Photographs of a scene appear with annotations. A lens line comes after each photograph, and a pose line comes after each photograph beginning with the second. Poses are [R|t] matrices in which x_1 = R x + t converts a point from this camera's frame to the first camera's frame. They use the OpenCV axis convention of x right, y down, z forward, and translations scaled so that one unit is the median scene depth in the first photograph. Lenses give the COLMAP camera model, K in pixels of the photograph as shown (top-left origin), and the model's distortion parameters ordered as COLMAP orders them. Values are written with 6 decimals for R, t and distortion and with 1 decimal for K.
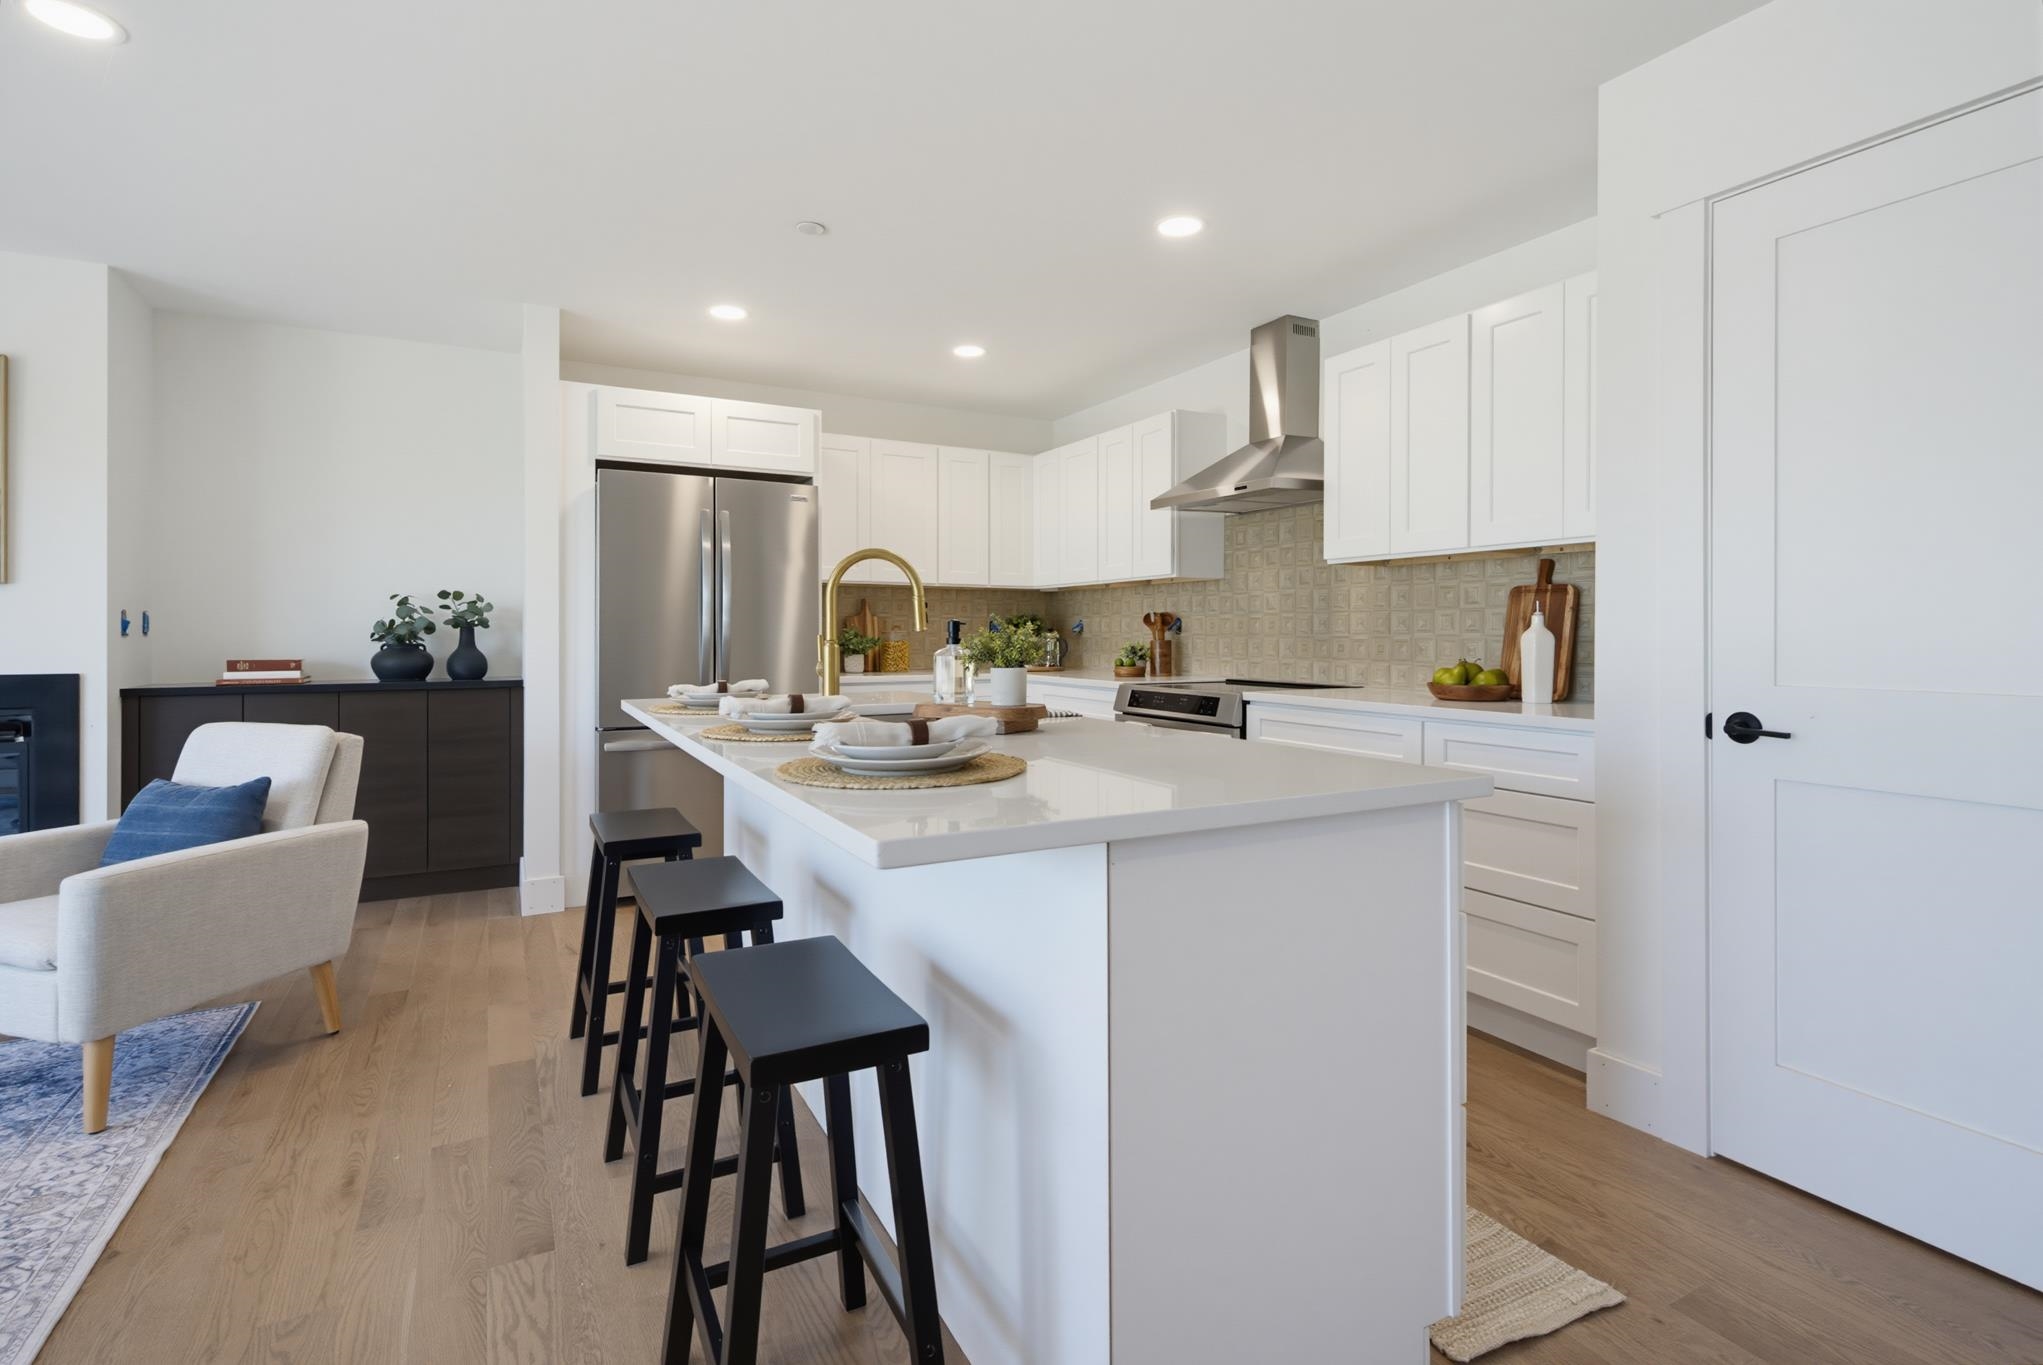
lens RADIAL K [[963.2, 0, 1032.8], [0, 963.2, 634.2], [0, 0, 1]] dist [0.000529, -0.000148]
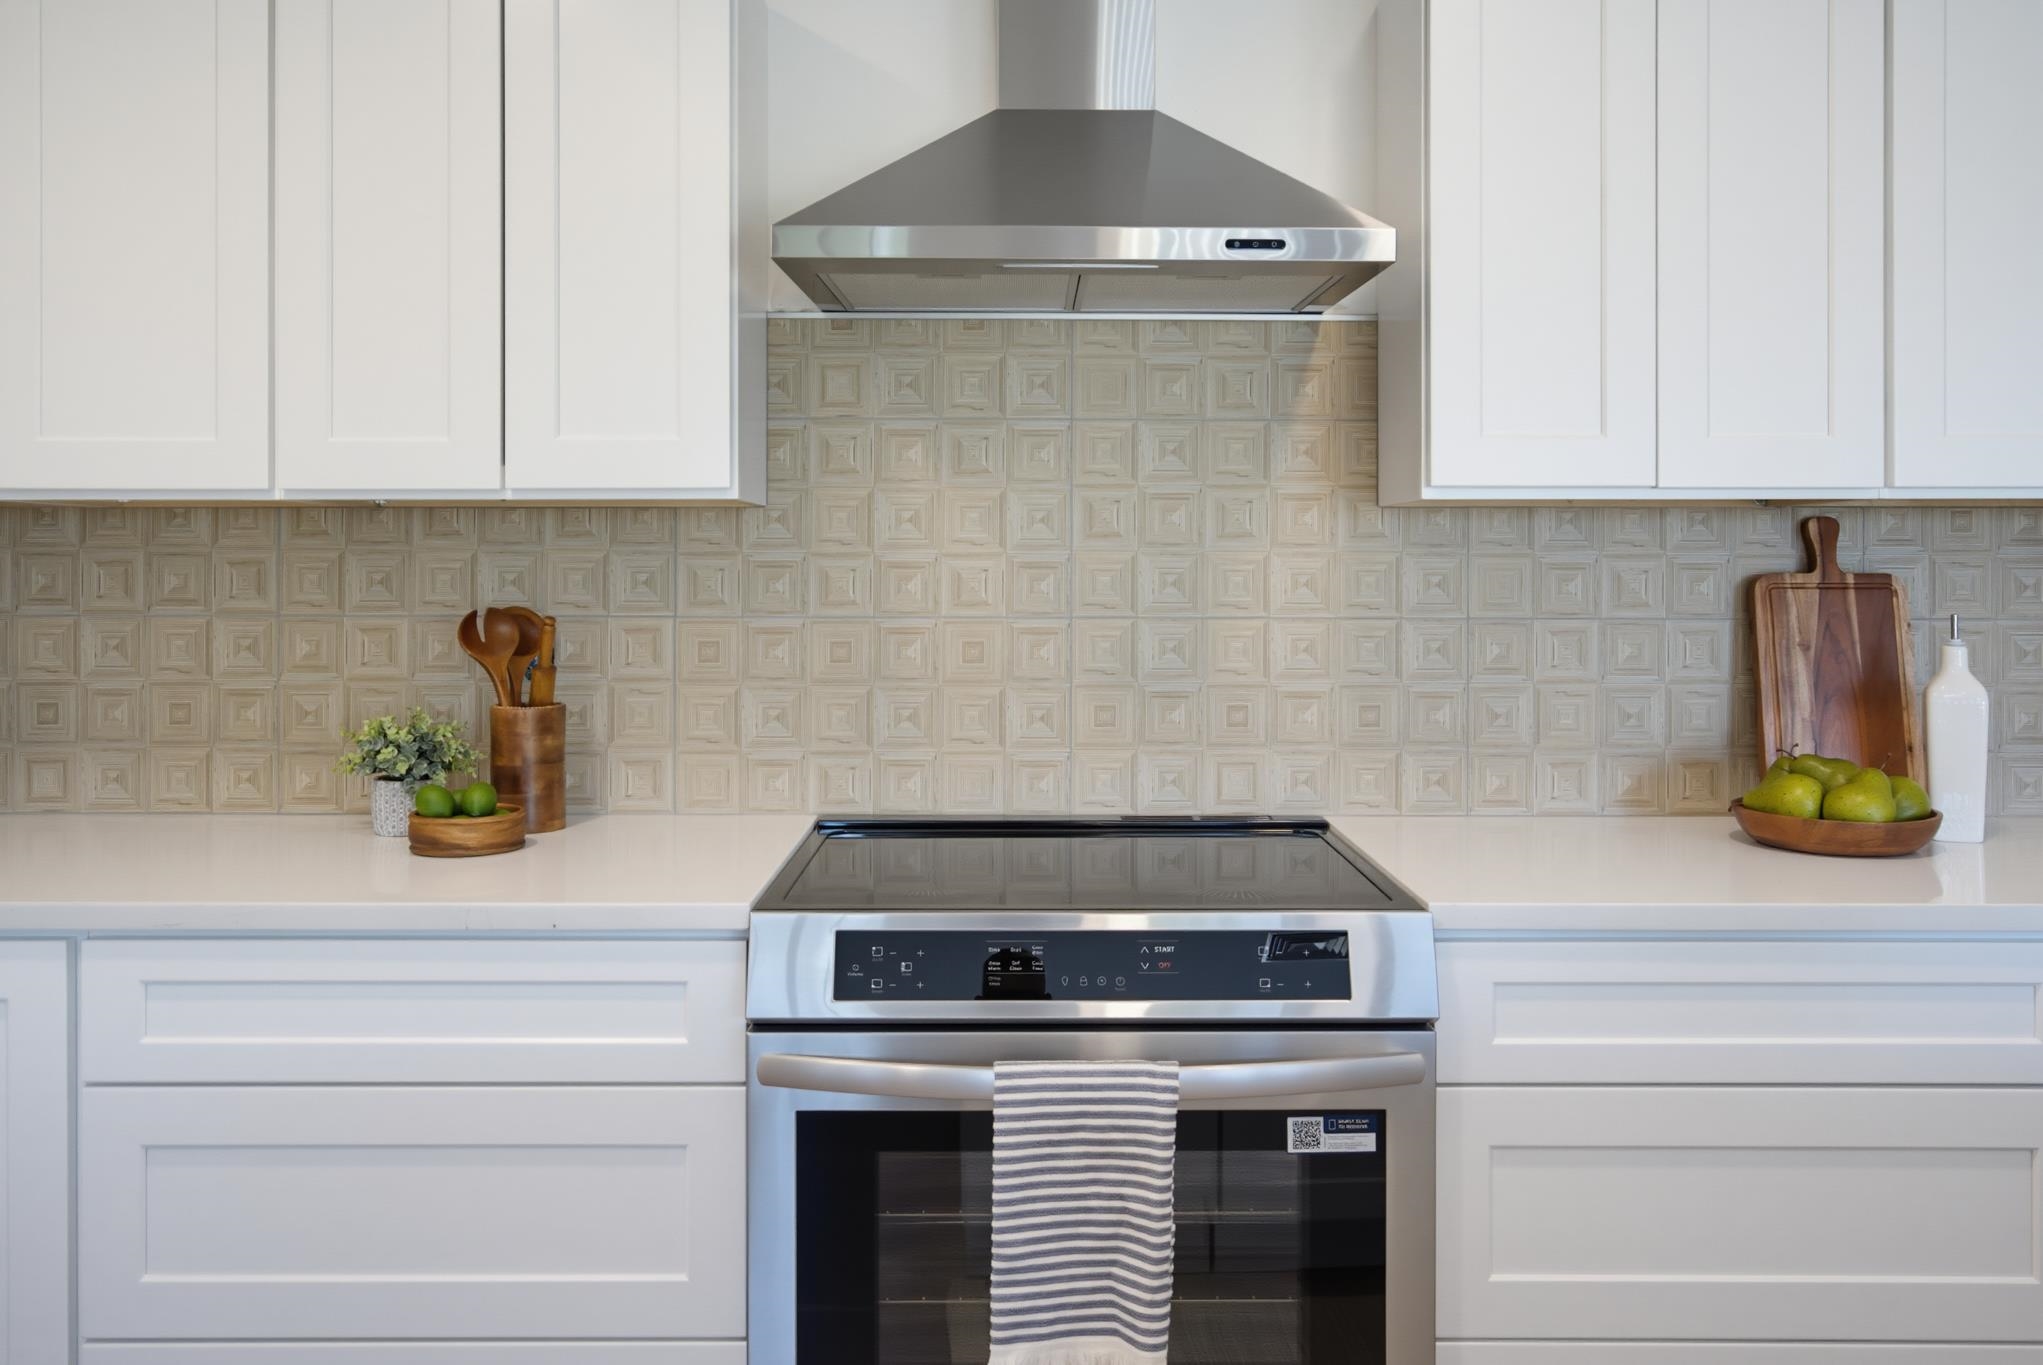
lens RADIAL K [[1590.3, 0, 978.5], [0, 1590.3, 564.6], [0, 0, 1]] dist [-0.016099, 0.000940]
pose [[0.490062, -0.002058, 0.871685, -0.243998], [-0.000112, 0.999997, 0.002423, -0.041671], [-0.871688, -0.001285, 0.490060, 0.716510]]
